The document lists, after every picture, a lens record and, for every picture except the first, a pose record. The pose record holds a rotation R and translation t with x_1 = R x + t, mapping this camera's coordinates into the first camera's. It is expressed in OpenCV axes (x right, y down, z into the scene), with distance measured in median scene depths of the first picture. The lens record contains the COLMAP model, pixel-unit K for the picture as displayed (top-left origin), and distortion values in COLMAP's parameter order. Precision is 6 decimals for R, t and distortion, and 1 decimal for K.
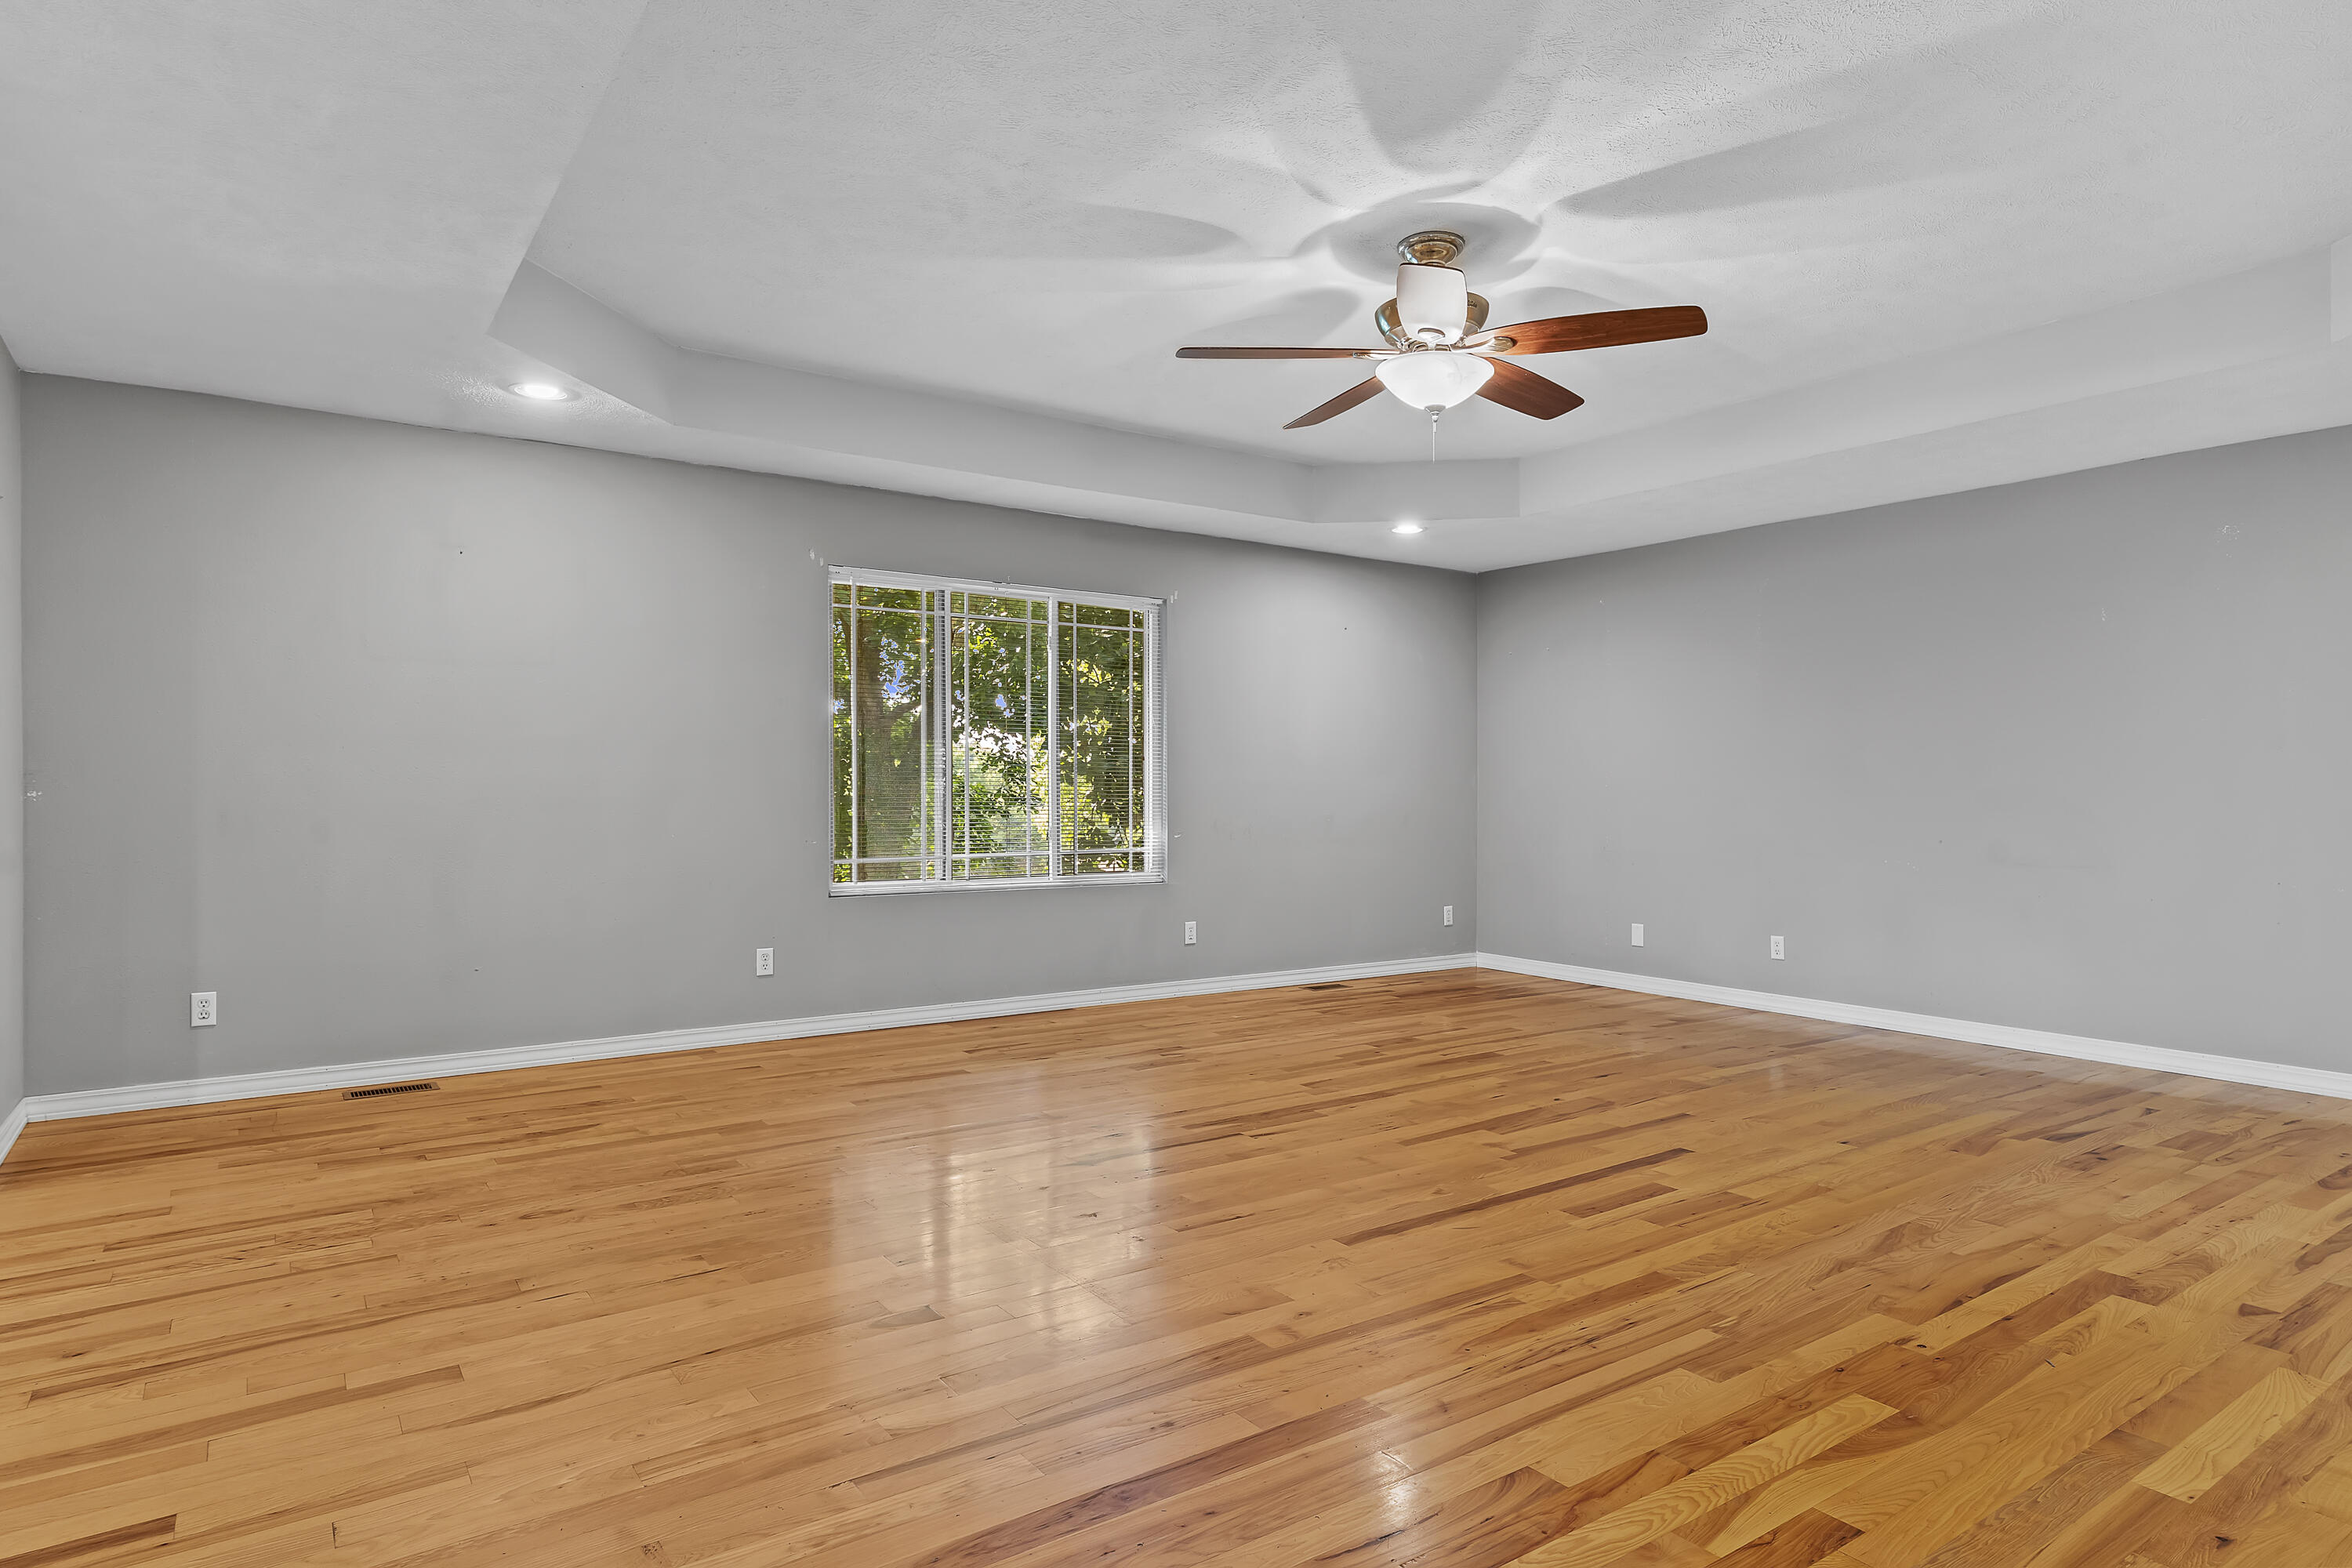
lens RADIAL K [[1328.5, 0, 1140.3], [0, 1328.5, 791.5], [0, 0, 1]] dist [0.001823, -0.000268]
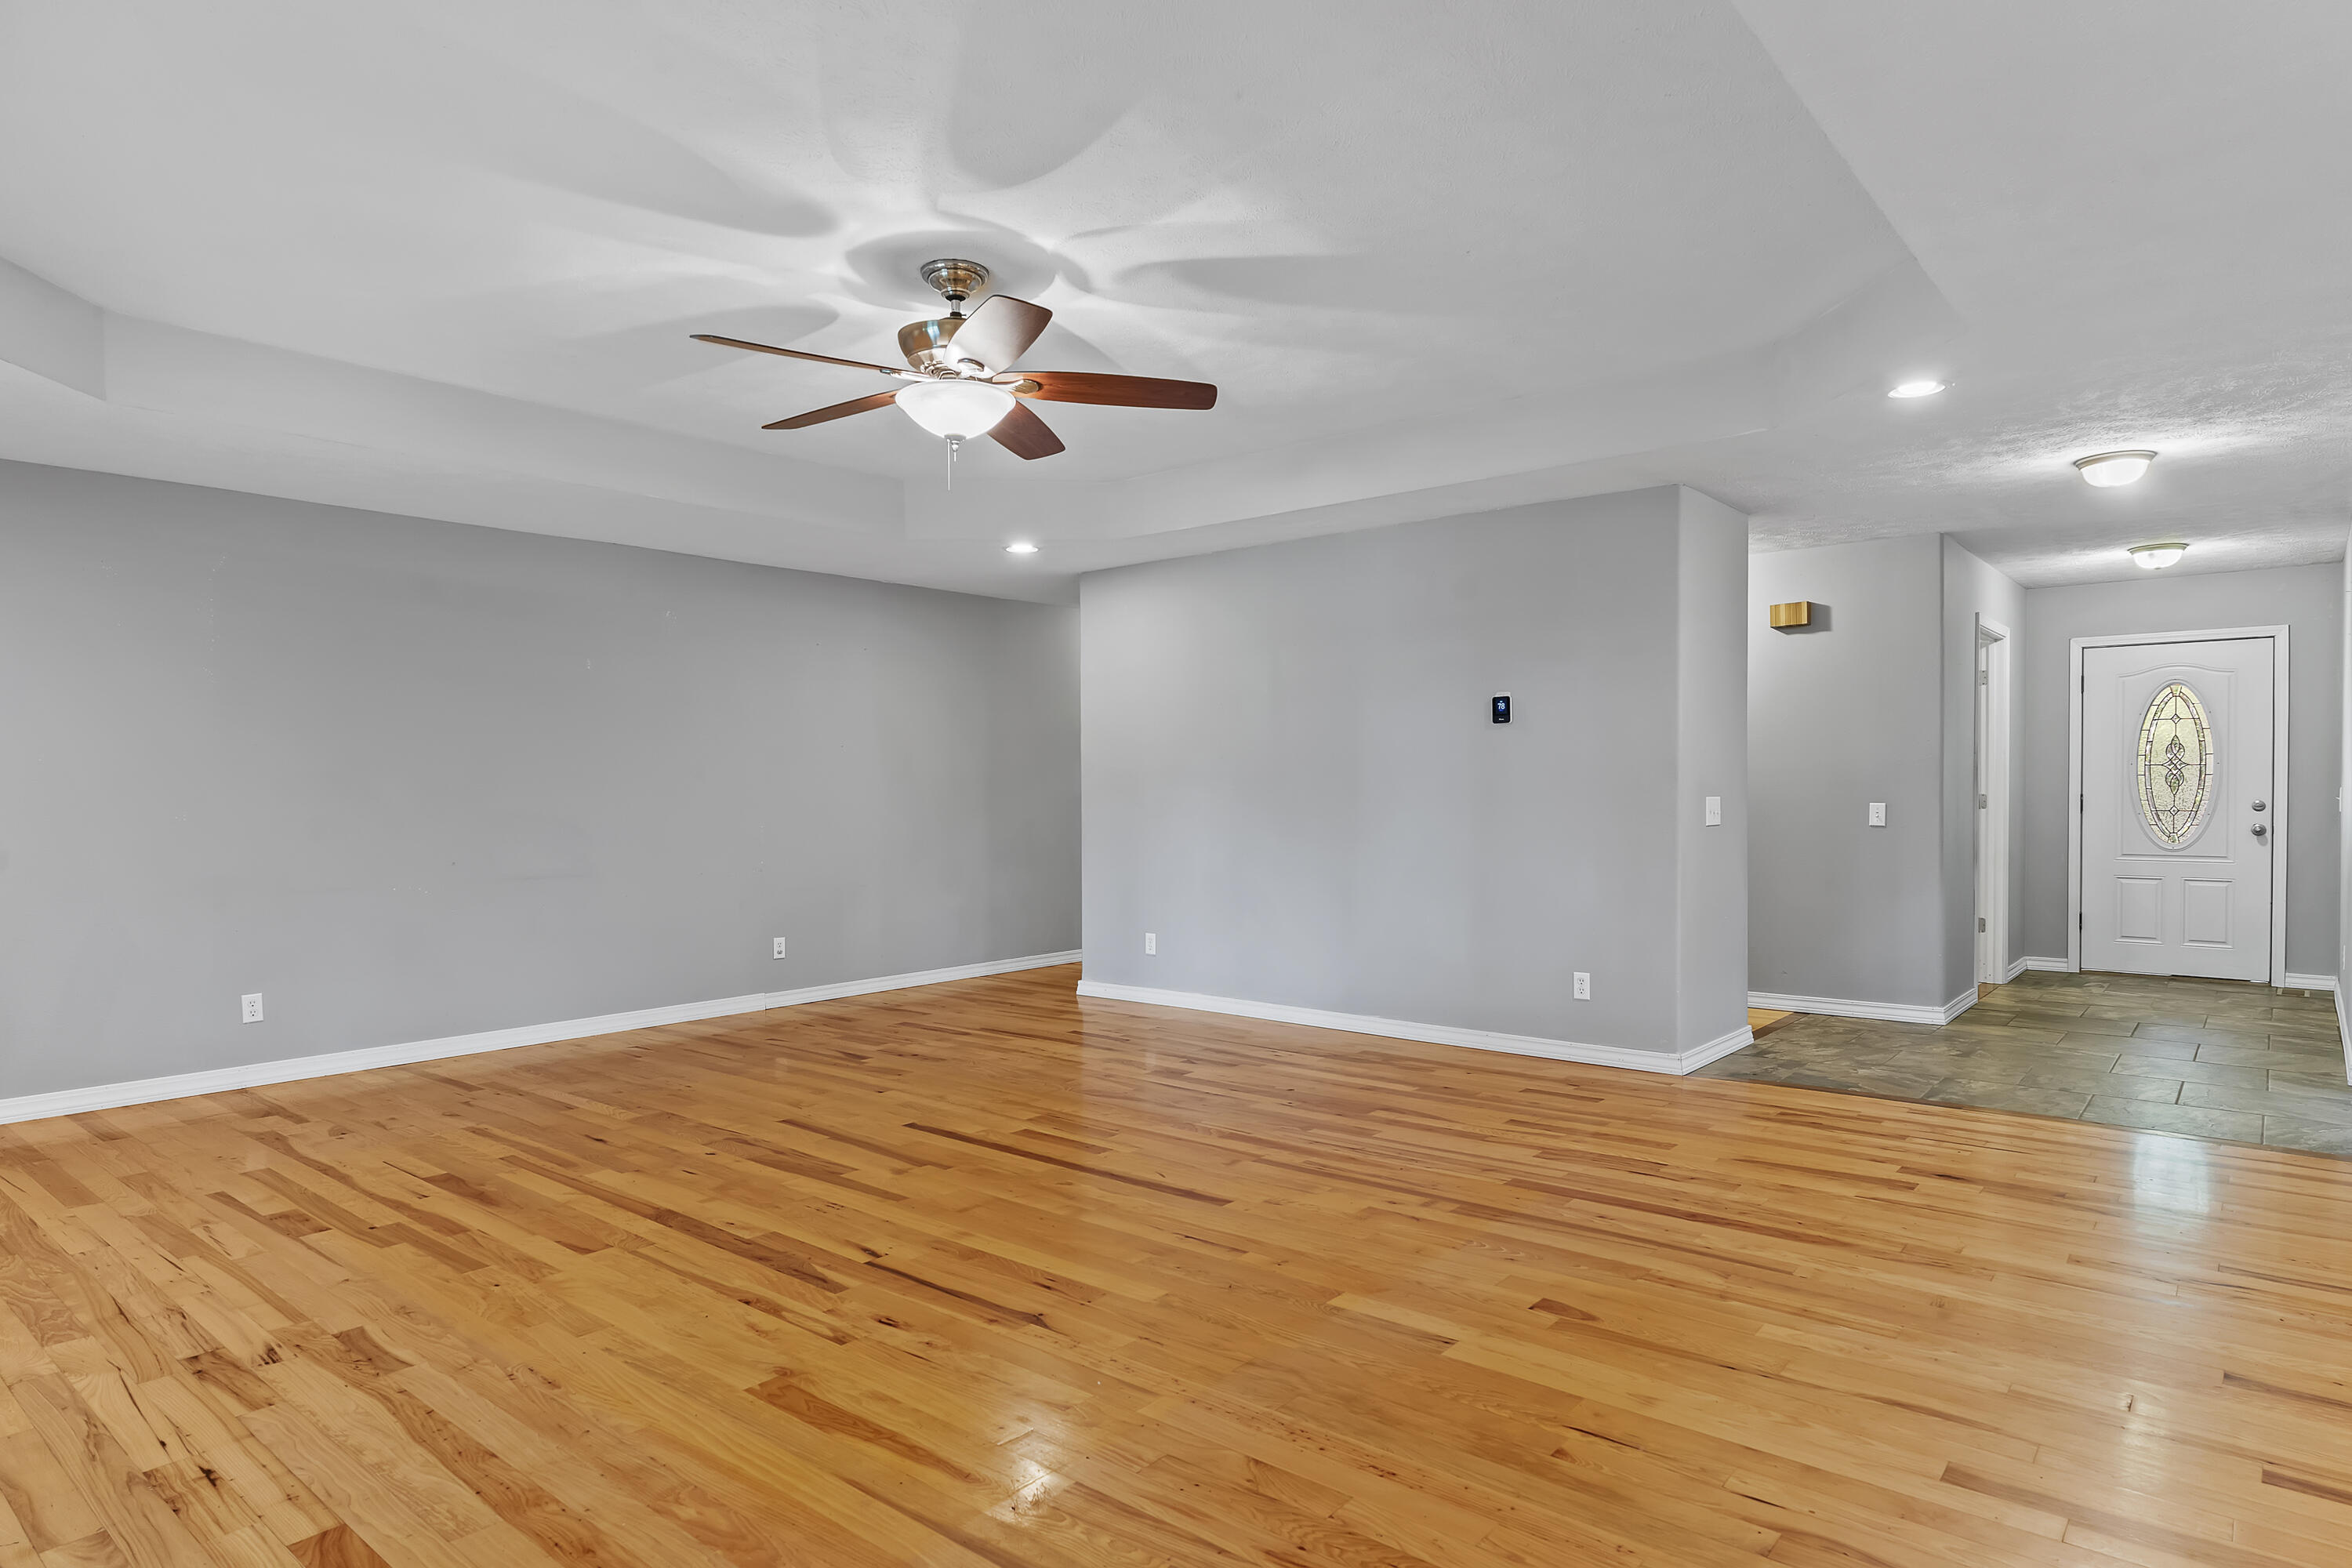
lens RADIAL K [[1308.0, 0, 1203.1], [0, 1308.0, 802.7], [0, 0, 1]] dist [-0.000402, -0.002120]
pose [[-0.285744, -0.009167, 0.958262, -0.764256], [0.010446, 0.999865, 0.012680, -0.023350], [-0.958249, 0.013633, -0.285610, 1.087902]]
